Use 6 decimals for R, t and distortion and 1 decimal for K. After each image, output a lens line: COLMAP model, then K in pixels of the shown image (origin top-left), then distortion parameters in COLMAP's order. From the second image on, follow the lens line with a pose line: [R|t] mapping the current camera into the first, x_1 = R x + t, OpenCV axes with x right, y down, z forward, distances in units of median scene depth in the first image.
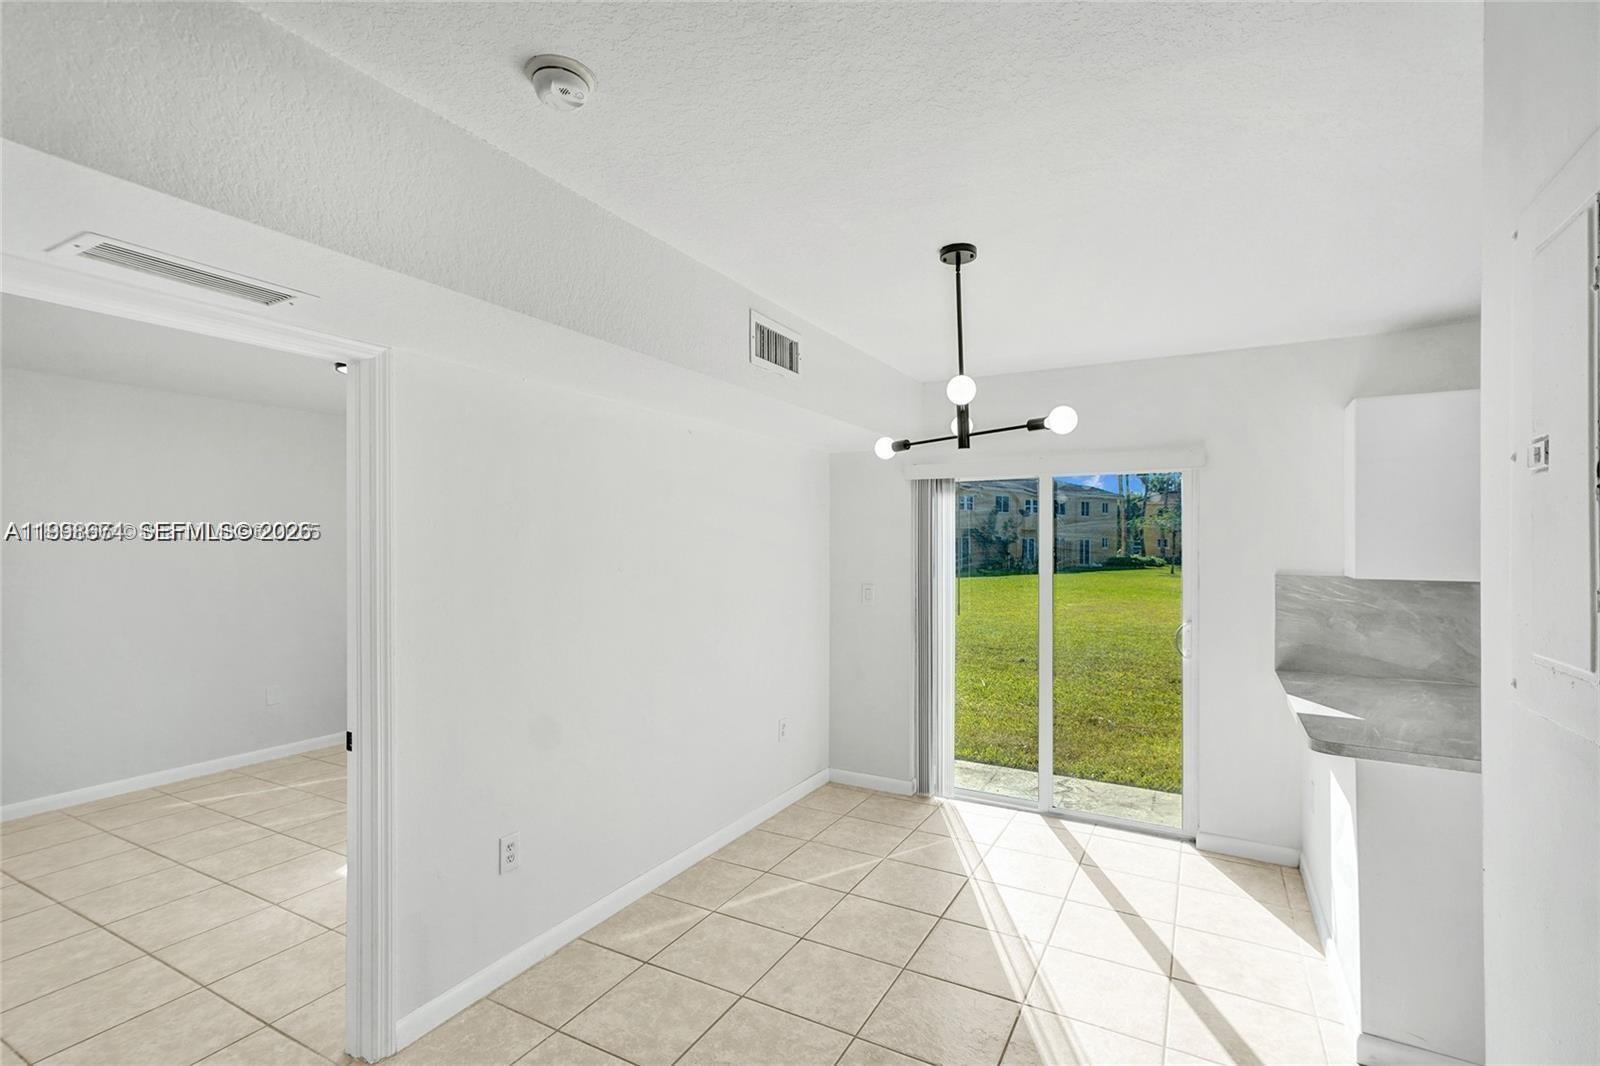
lens RADIAL K [[734.1, 0, 798.4], [0, 734.1, 539.8], [0, 0, 1]] dist [0.000795, -0.000001]
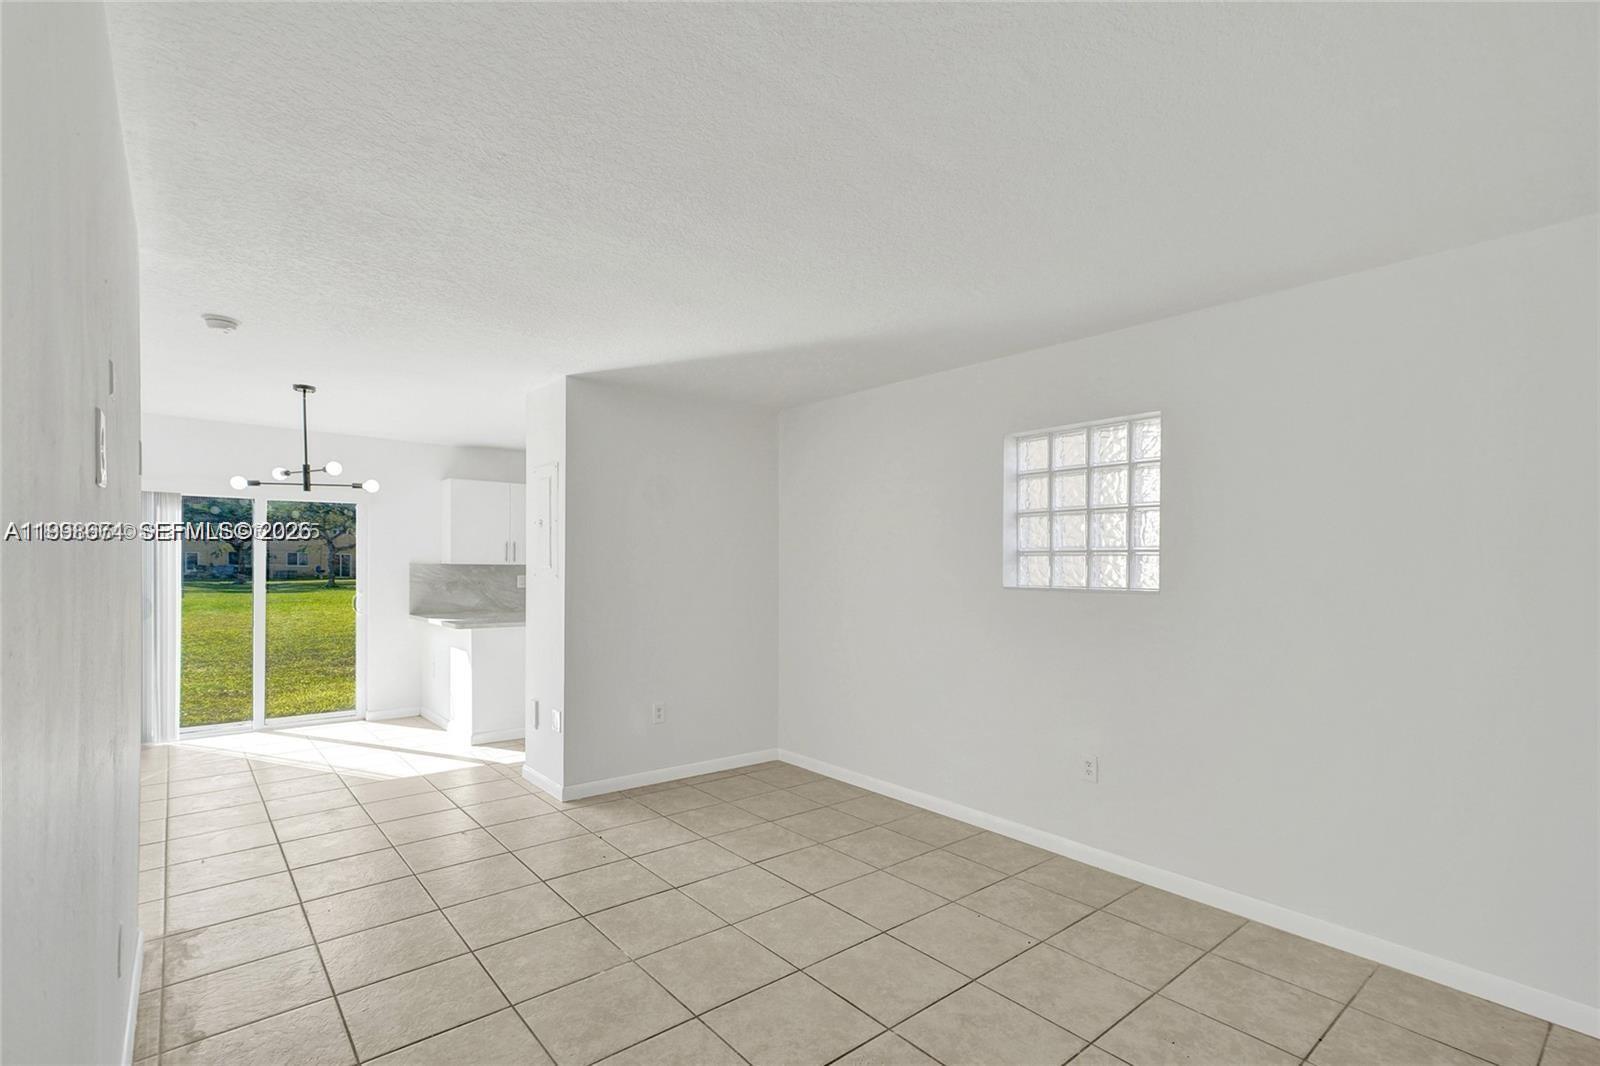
lens RADIAL K [[740.0, 0, 800.6], [0, 740.0, 570.4], [0, 0, 1]] dist [0.000762, -0.000021]
pose [[0.351502, -0.007269, 0.936159, -0.793452], [-0.012149, 0.999850, 0.012326, 0.029875], [-0.936108, -0.015706, 0.351361, -0.619182]]
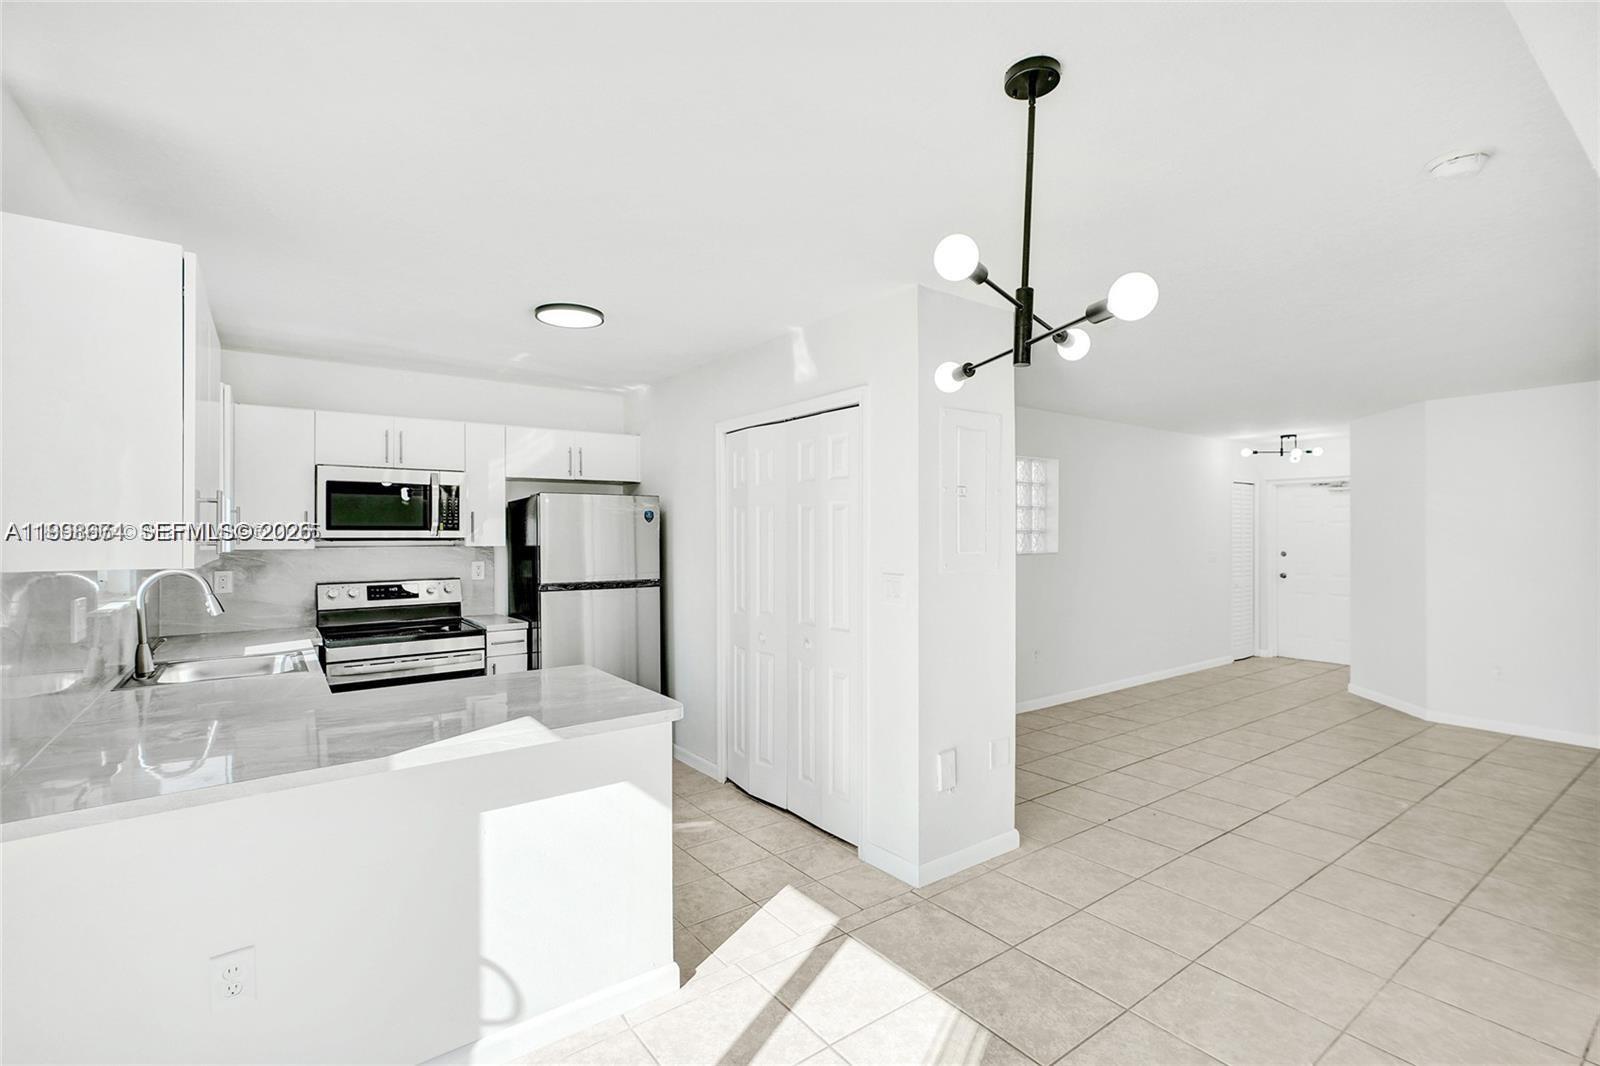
lens RADIAL K [[723.1, 0, 800.0], [0, 723.1, 533.0], [0, 0, 1]] dist [0.003683, 0.001370]
pose [[-0.910398, 0.000722, 0.413734, 0.096789], [-0.001660, 0.999984, -0.005398, 0.025178], [-0.413731, -0.005601, -0.910382, 1.196326]]
